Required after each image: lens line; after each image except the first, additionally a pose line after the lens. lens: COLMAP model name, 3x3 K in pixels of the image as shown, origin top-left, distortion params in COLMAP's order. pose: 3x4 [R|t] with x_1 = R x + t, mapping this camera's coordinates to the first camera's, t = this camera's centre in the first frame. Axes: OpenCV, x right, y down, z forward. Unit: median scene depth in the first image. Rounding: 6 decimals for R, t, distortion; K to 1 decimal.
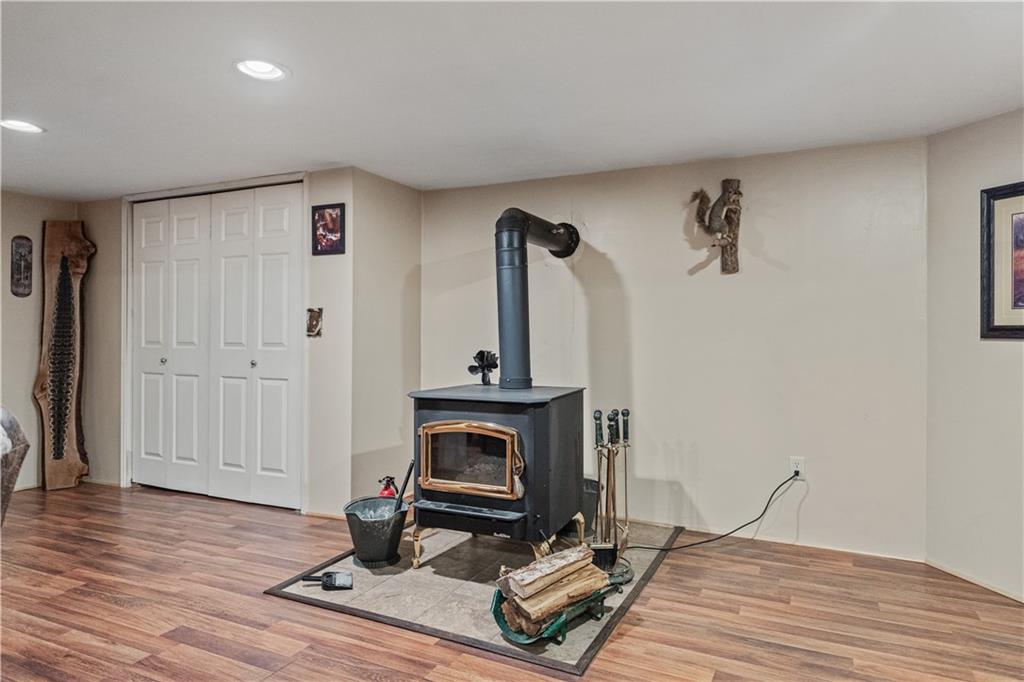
lens RADIAL K [[638.5, 0, 512.0], [0, 638.5, 341.0], [0, 0, 1]] dist [-0.002905, -0.002077]
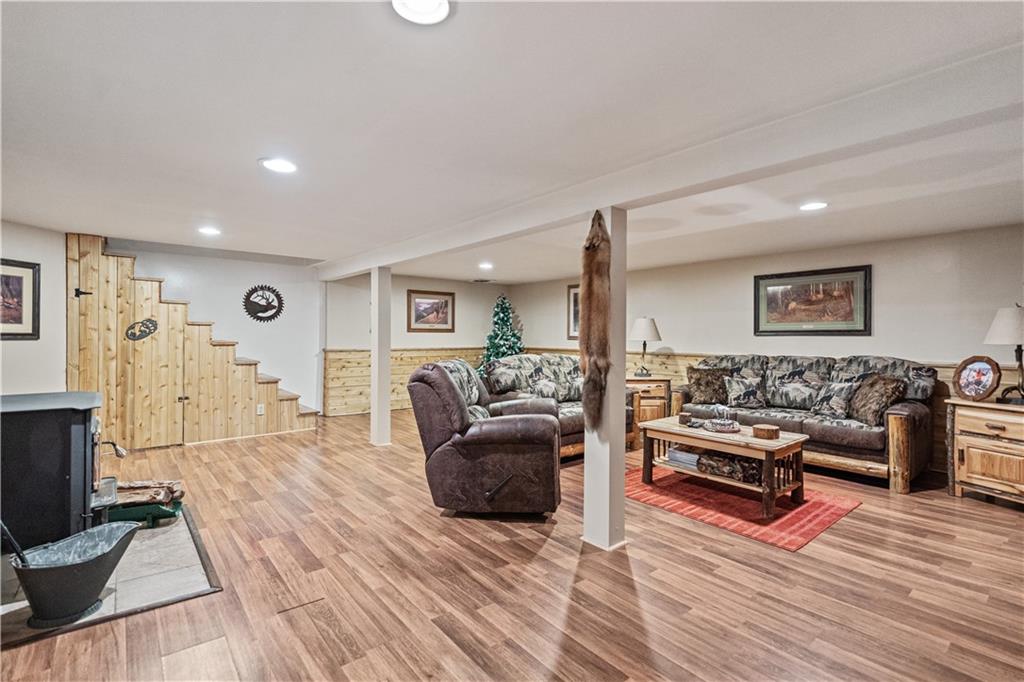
lens RADIAL K [[472.9, 0, 510.9], [0, 472.9, 332.9], [0, 0, 1]] dist [0.002462, -0.000064]
pose [[-0.906421, -0.012806, 0.422181, -1.317104], [-0.014213, 0.999899, -0.000185, -0.048546], [-0.422136, -0.006169, -0.906511, 1.727712]]
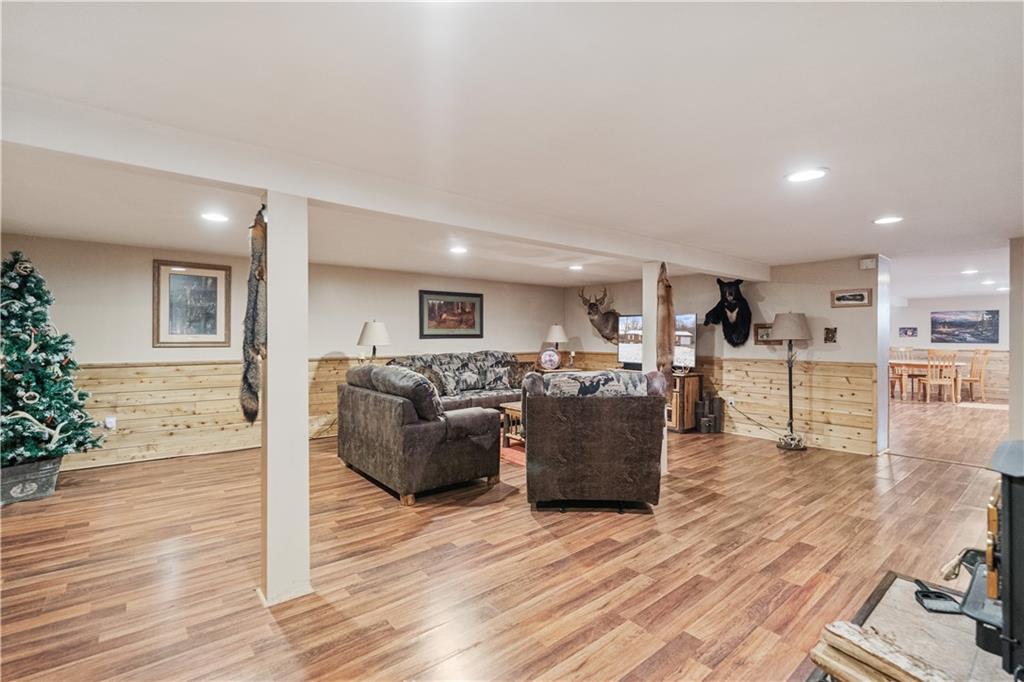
lens RADIAL K [[458.7, 0, 513.9], [0, 458.7, 335.9], [0, 0, 1]] dist [0.001259, 0.000065]
pose [[-0.427088, -0.008654, -0.904168, 0.820048], [-0.006590, 0.999957, -0.006457, -0.054092], [0.904186, 0.003201, -0.427127, 0.822996]]
